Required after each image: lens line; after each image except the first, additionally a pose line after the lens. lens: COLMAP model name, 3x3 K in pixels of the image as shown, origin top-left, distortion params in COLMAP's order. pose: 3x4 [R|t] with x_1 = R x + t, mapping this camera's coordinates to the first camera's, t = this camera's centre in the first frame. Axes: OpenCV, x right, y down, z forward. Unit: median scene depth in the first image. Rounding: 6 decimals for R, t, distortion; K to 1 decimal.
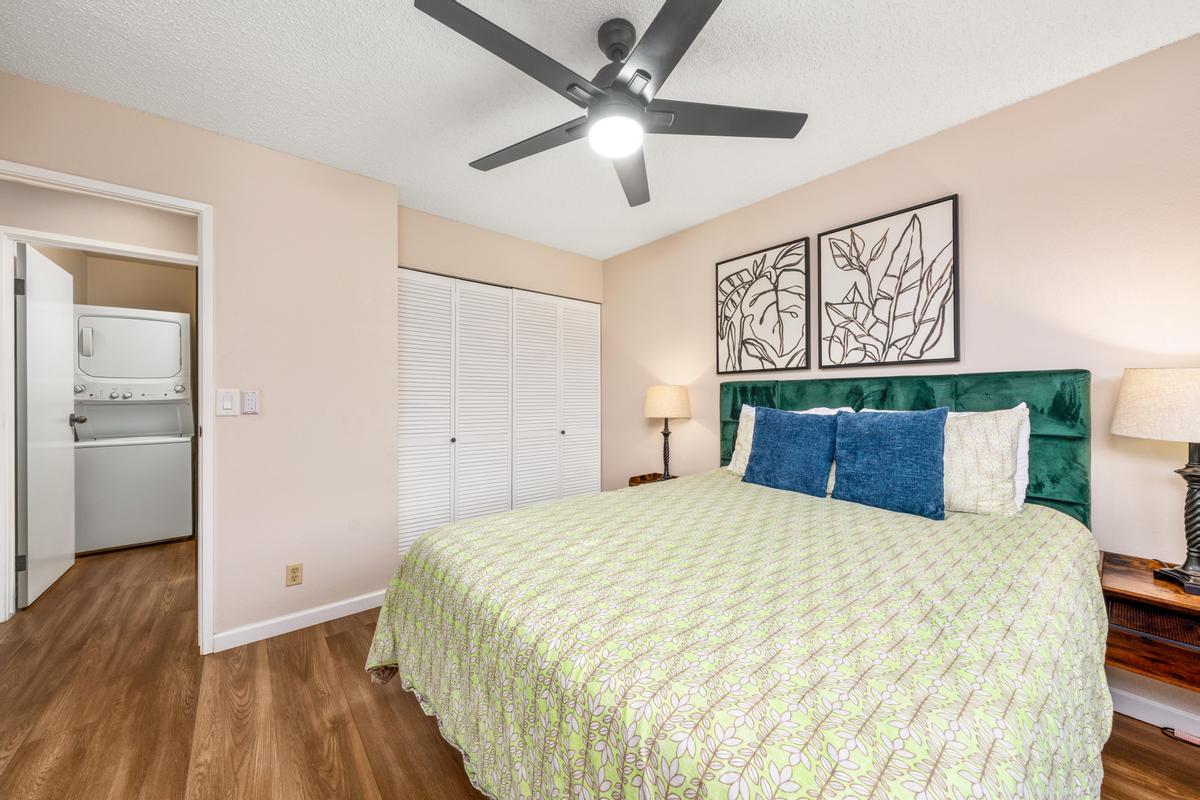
lens RADIAL K [[418.8, 0, 577.8], [0, 418.8, 395.6], [0, 0, 1]] dist [-0.002268, 0.000077]
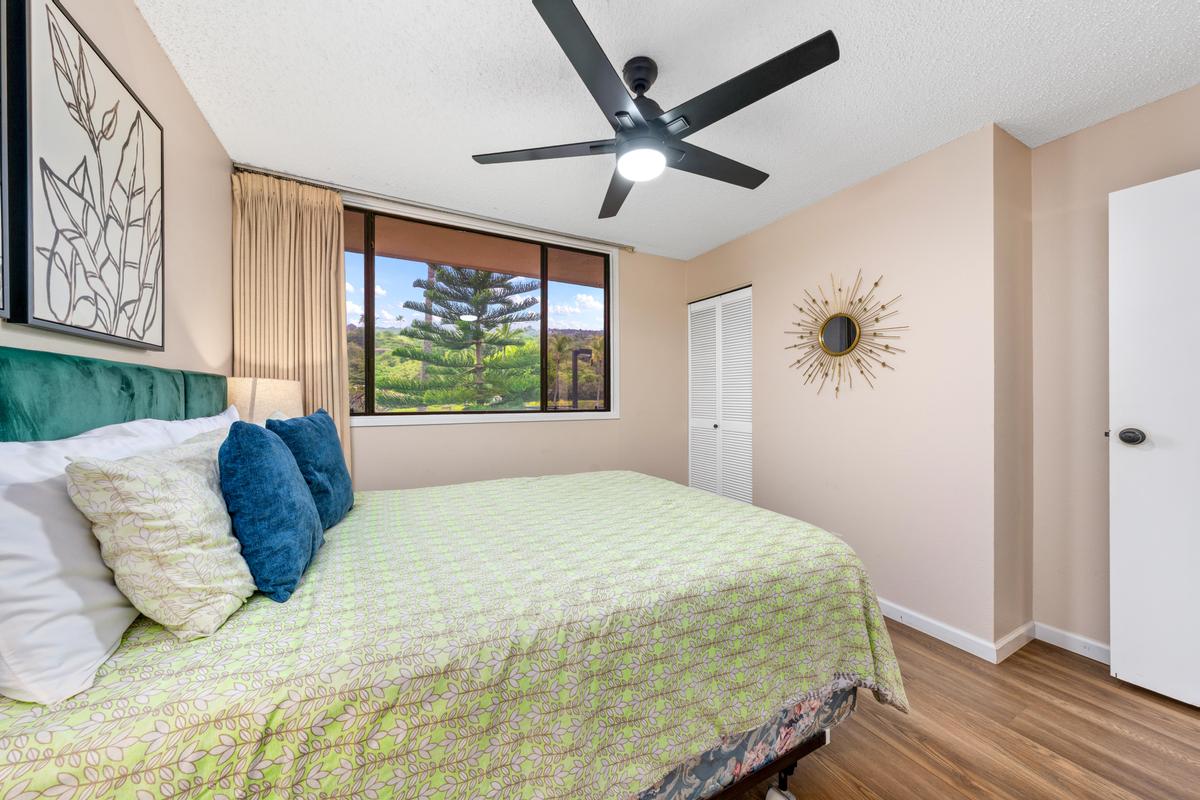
lens RADIAL K [[418.8, 0, 577.8], [0, 418.8, 395.6], [0, 0, 1]] dist [-0.002268, 0.000077]
pose [[-0.980092, 0.000172, 0.198544, 0.025152], [-0.000530, 0.999994, -0.003481, 0.000292], [-0.198543, -0.003517, -0.980086, 1.456164]]
